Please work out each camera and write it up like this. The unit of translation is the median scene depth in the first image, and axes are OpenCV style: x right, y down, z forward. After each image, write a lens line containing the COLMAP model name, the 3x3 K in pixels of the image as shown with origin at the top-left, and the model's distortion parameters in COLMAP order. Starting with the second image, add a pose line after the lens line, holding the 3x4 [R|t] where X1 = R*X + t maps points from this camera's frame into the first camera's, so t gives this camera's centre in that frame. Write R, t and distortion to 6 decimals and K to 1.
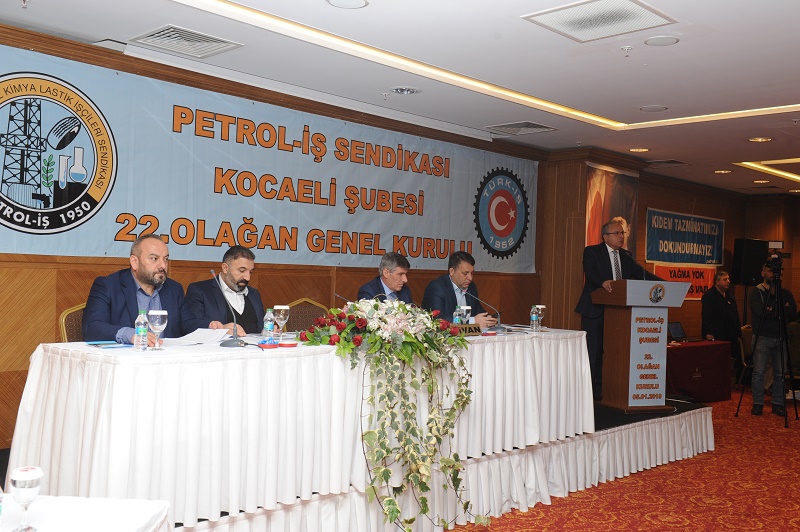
lens RADIAL K [[796.1, 0, 400.0], [0, 796.1, 266.0], [0, 0, 1]] dist [0.035538, 0.009228]
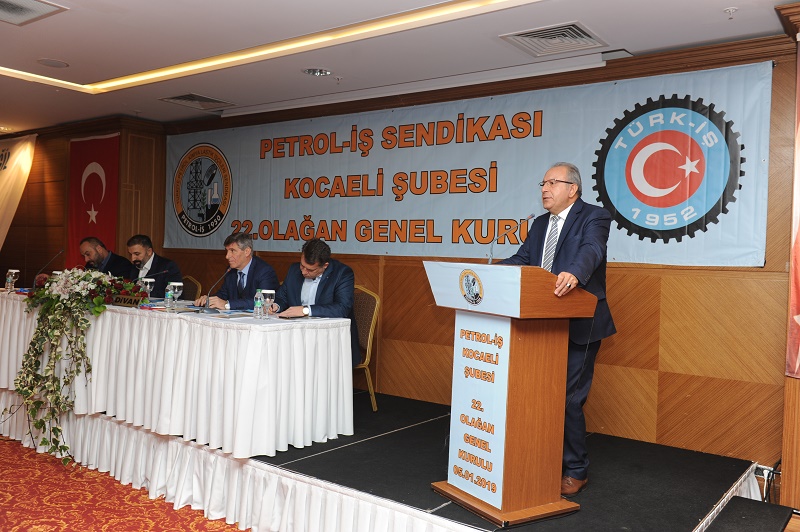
lens RADIAL K [[688.0, 0, 400.0], [0, 688.0, 266.0], [0, 0, 1]] dist [-0.009656, -0.009641]
pose [[0.141013, -0.017642, -0.989851, 0.778917], [-0.023653, 0.999496, -0.021183, 0.031607], [0.989725, 0.026400, 0.140524, 0.899286]]
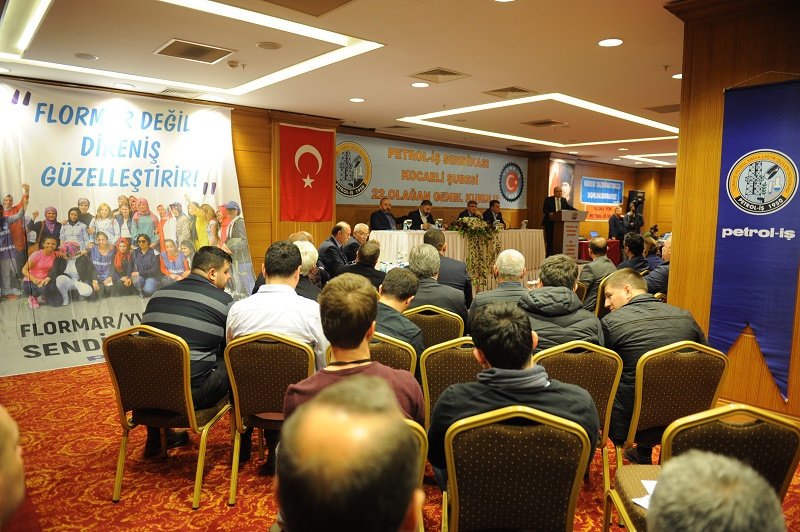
lens RADIAL K [[544.0, 0, 400.0], [0, 544.0, 266.0], [0, 0, 1]] dist [-0.052535, -0.003464]
pose [[0.996871, -0.008492, -0.078591, -0.086108], [0.016823, 0.994228, 0.105958, 0.002108], [0.077237, -0.106949, 0.991260, -0.720600]]
